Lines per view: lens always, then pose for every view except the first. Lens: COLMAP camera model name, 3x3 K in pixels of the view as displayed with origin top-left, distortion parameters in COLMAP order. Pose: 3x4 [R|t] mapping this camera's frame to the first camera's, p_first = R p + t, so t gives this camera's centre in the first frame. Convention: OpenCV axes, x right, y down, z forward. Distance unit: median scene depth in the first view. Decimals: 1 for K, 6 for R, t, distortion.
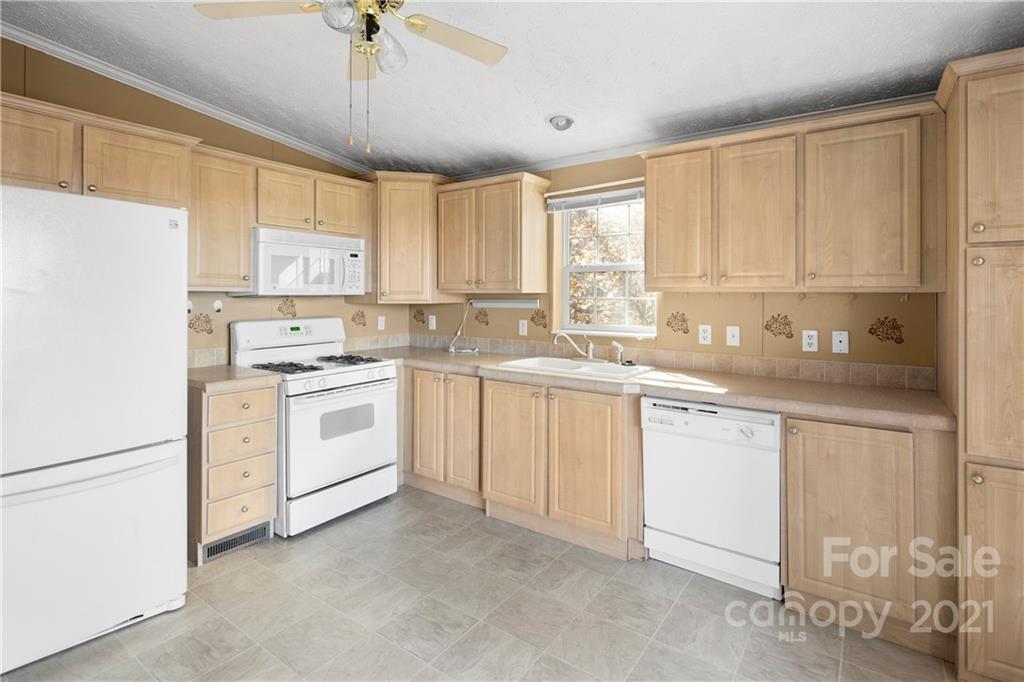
lens RADIAL K [[498.7, 0, 512.2], [0, 498.7, 295.2], [0, 0, 1]] dist [-0.001111, 0.000005]
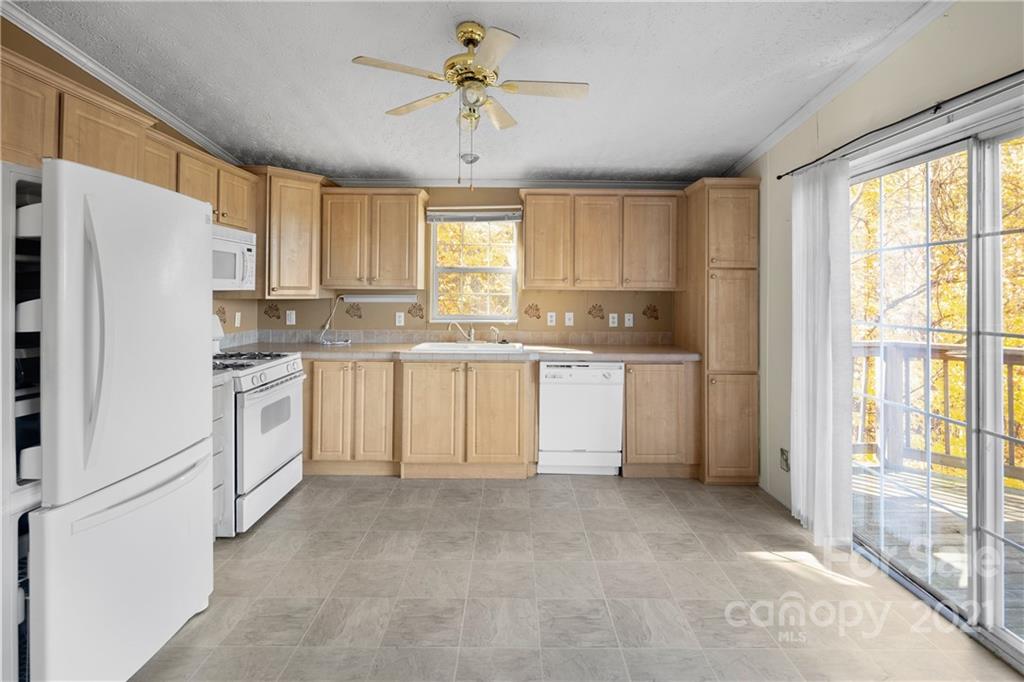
lens RADIAL K [[498.7, 0, 514.9], [0, 498.7, 285.8], [0, 0, 1]] dist [-0.001111, 0.000005]
pose [[0.811565, 0.010688, 0.584165, -0.517070], [-0.005406, 0.999927, -0.010784, -0.001109], [-0.584238, 0.005594, 0.811563, -0.111310]]
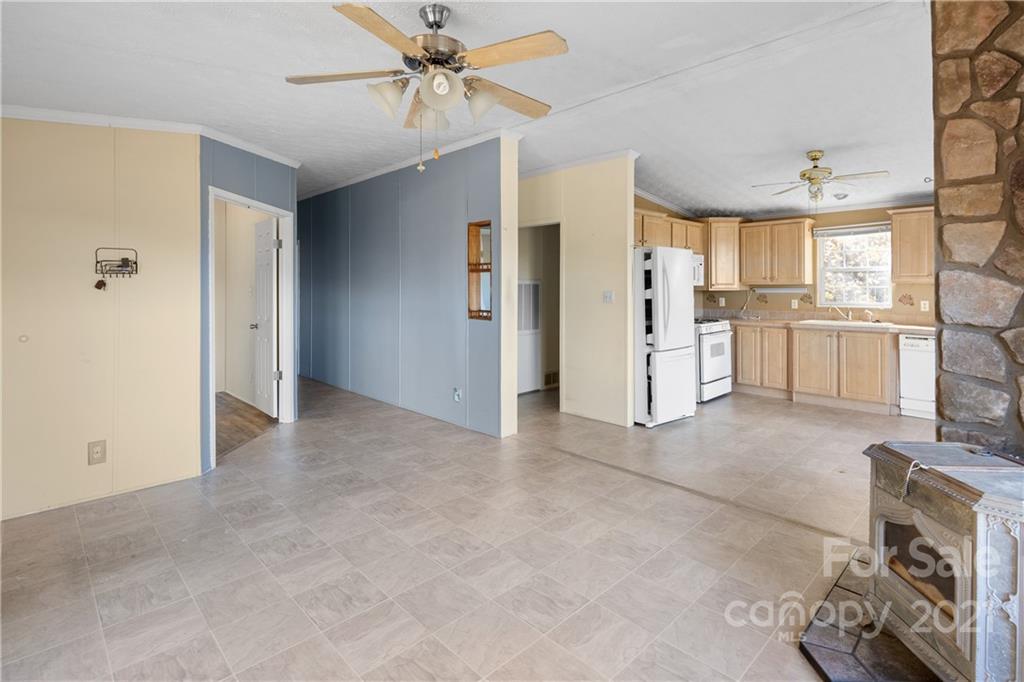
lens RADIAL K [[498.7, 0, 509.2], [0, 498.7, 280.9], [0, 0, 1]] dist [-0.001111, 0.000005]
pose [[0.983182, -0.004807, -0.182567, -0.753767], [0.002981, 0.999943, -0.010275, -0.000656], [0.182606, 0.009558, 0.983140, -1.051373]]
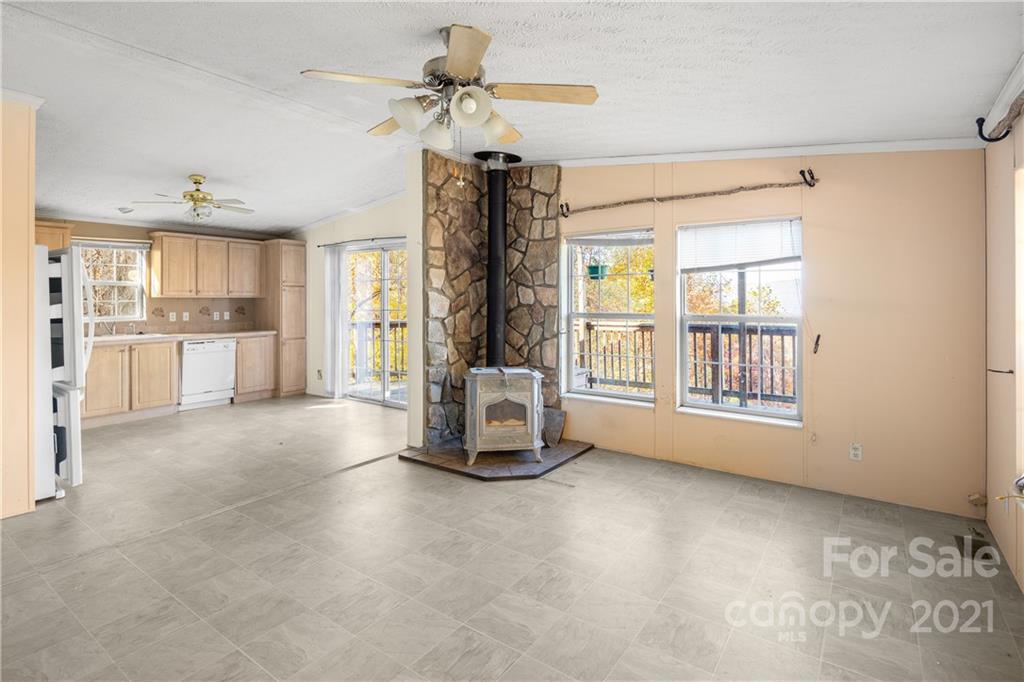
lens RADIAL K [[498.7, 0, 514.7], [0, 498.7, 296.2], [0, 0, 1]] dist [-0.001111, 0.000005]
pose [[-0.003456, 0.001762, 0.999992, -1.703784], [0.003111, 0.999994, -0.001751, -0.003491], [-0.999989, 0.003105, -0.003461, -0.468076]]
